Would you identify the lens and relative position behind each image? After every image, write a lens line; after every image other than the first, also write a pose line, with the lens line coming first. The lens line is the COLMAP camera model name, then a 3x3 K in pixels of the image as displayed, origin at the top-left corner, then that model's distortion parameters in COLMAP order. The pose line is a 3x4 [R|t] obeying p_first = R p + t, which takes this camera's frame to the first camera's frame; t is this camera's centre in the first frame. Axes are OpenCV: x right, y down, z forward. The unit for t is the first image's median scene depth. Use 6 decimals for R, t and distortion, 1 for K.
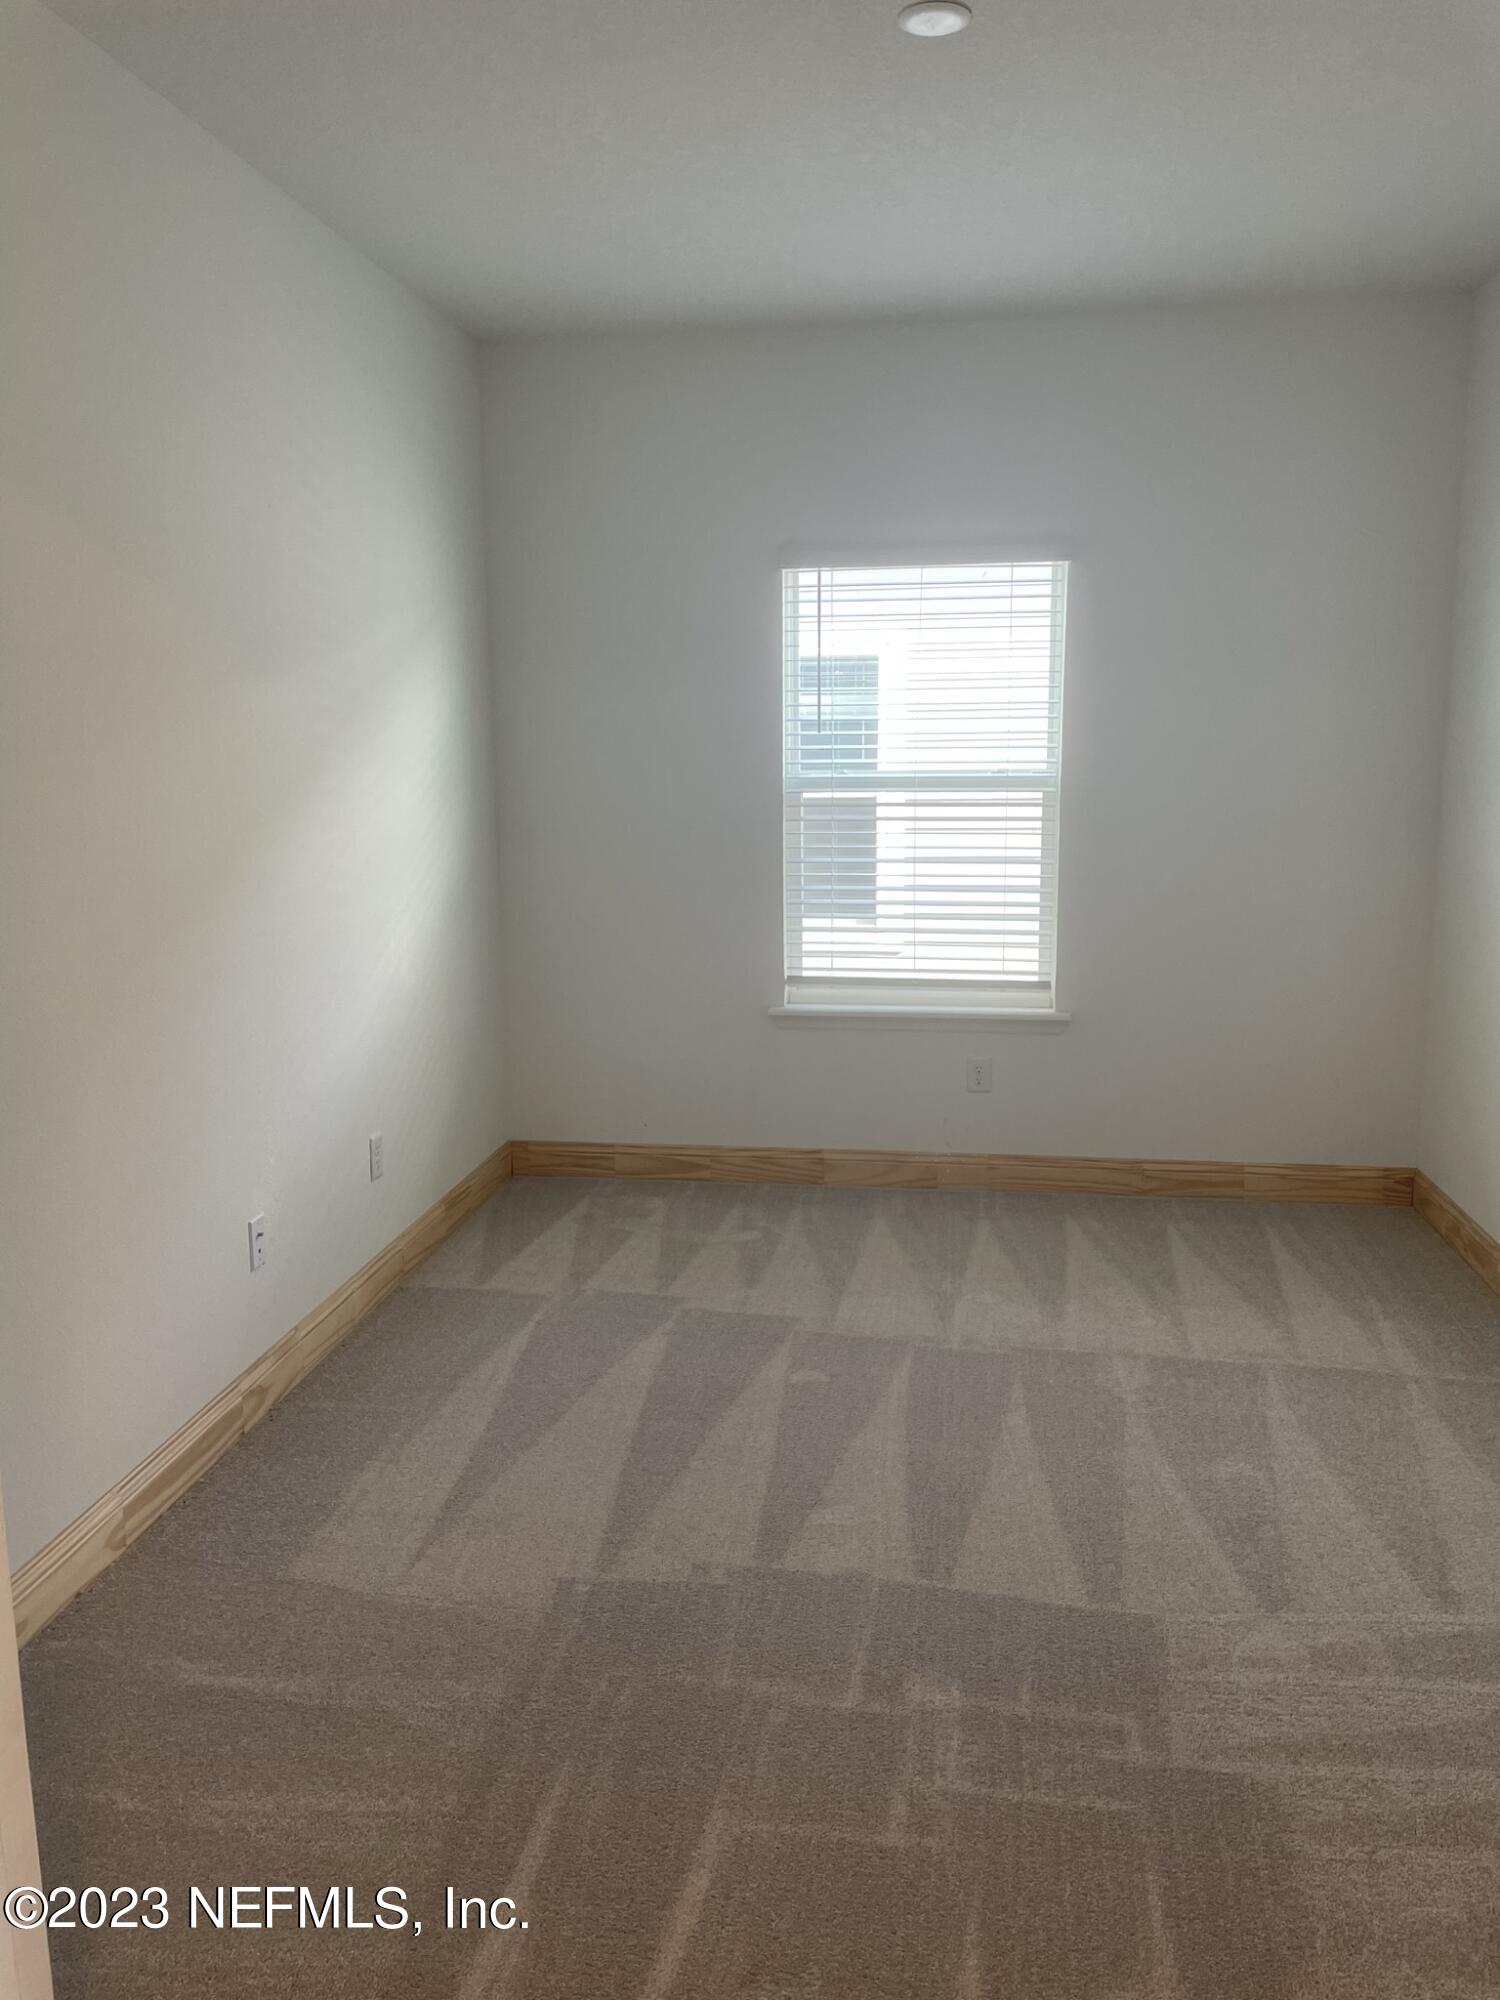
lens RADIAL K [[1514.6, 0, 750.7], [0, 1514.6, 990.1], [0, 0, 1]] dist [0.090793, -0.116674]
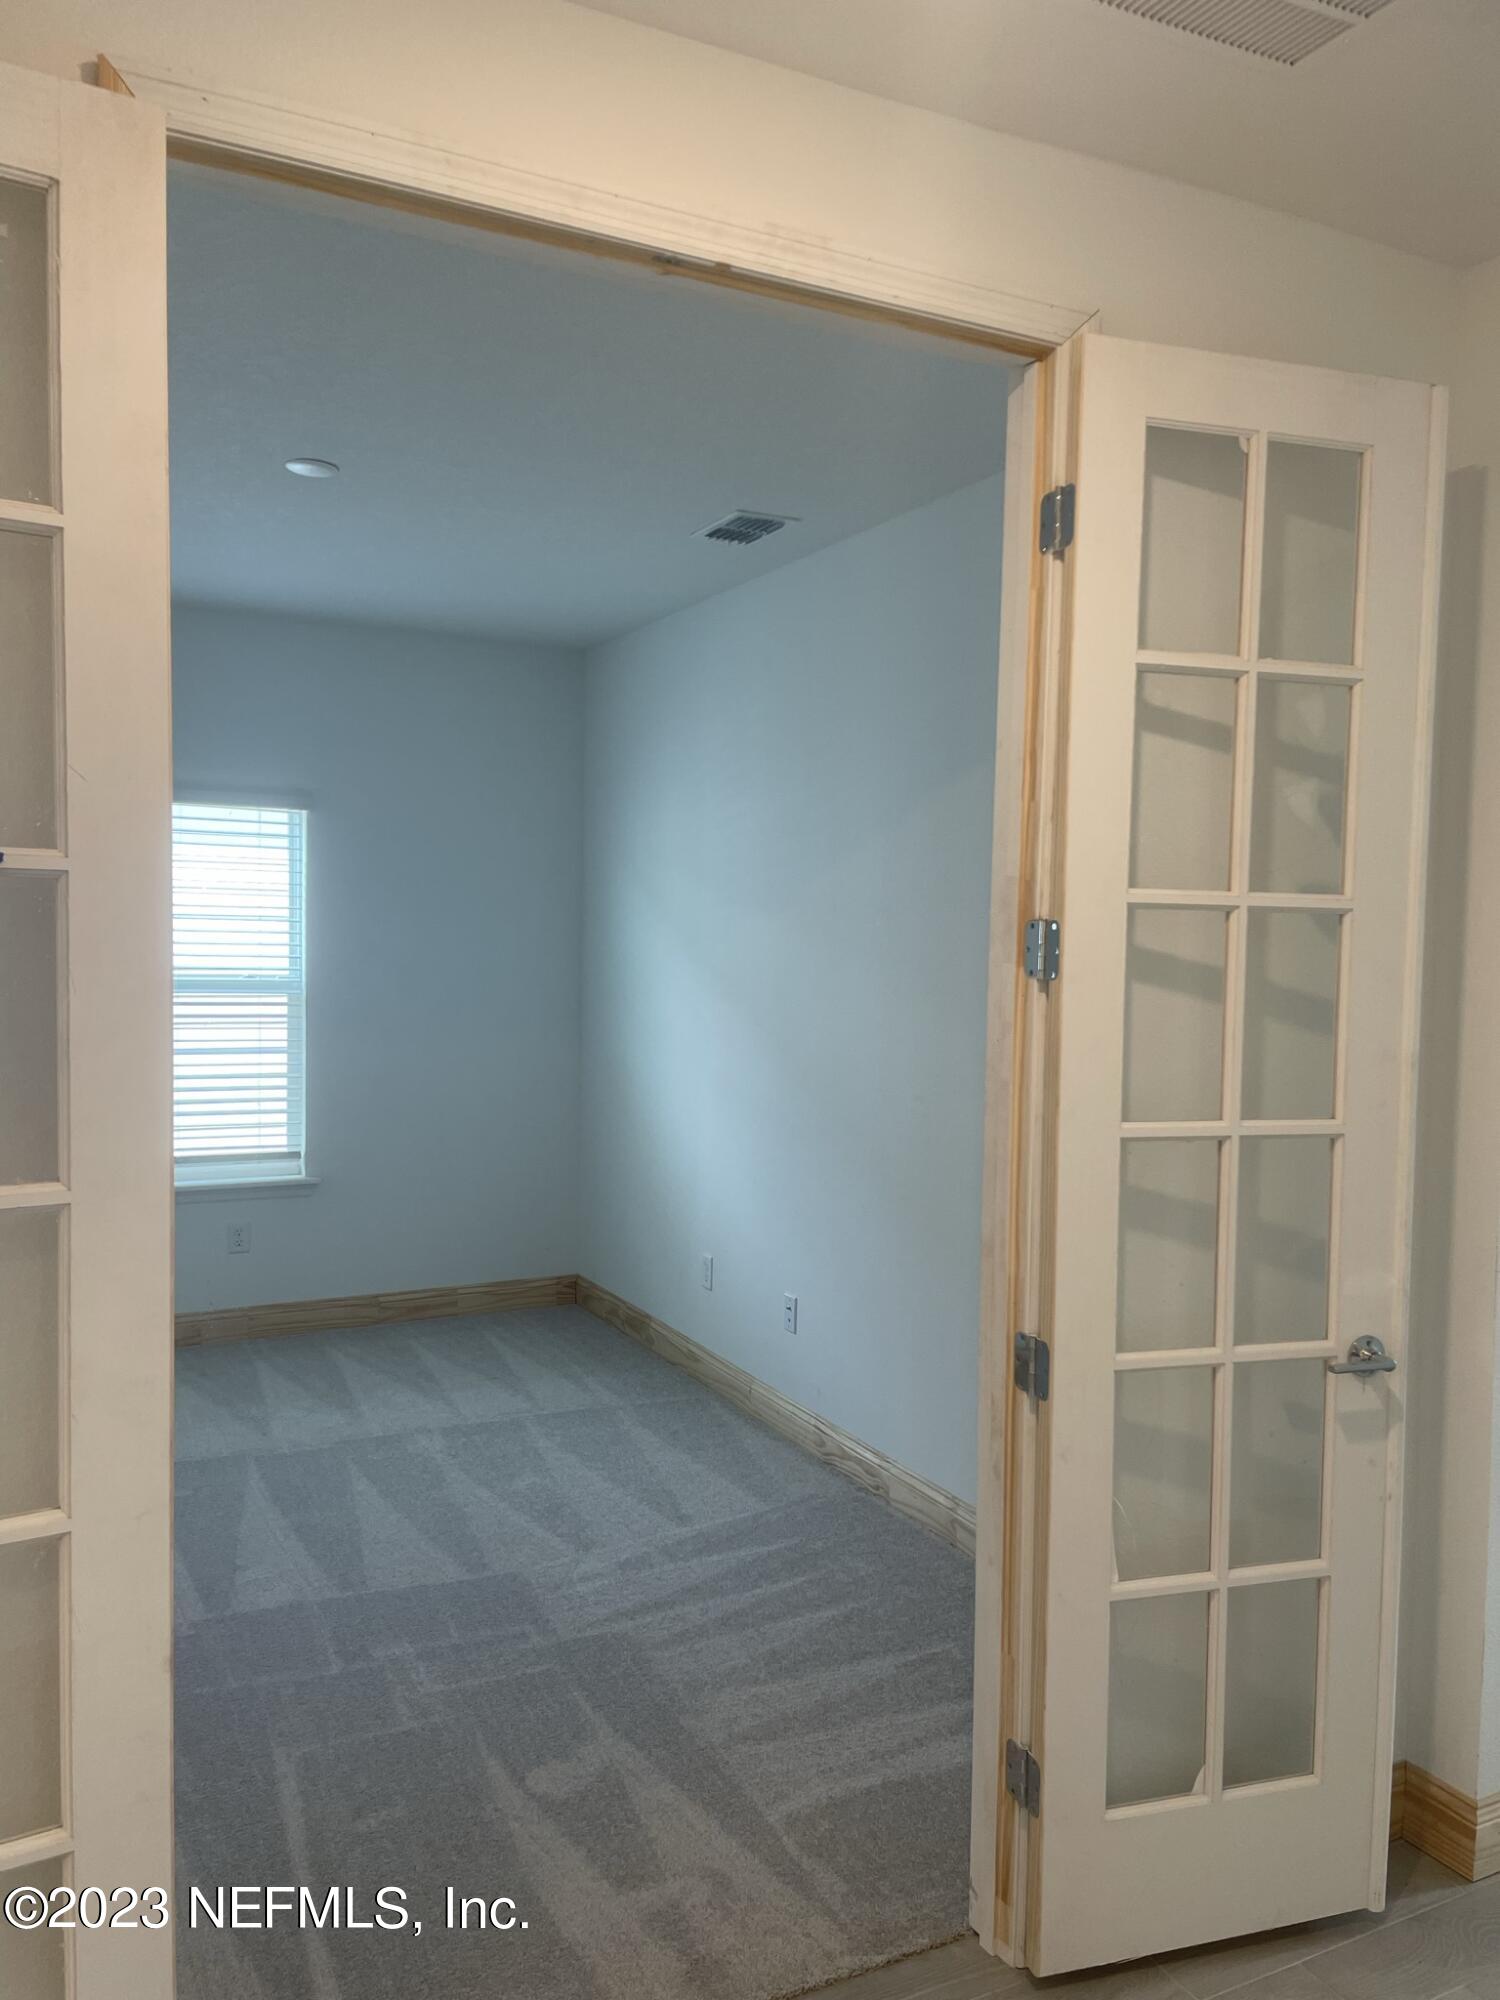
lens RADIAL K [[1514.6, 0, 754.0], [0, 1514.6, 1007.6], [0, 0, 1]] dist [0.090793, -0.116674]
pose [[0.814436, -0.006678, 0.580215, -0.282949], [0.073089, 0.993150, -0.091162, 0.023900], [-0.575632, 0.116653, 0.809345, -0.254719]]
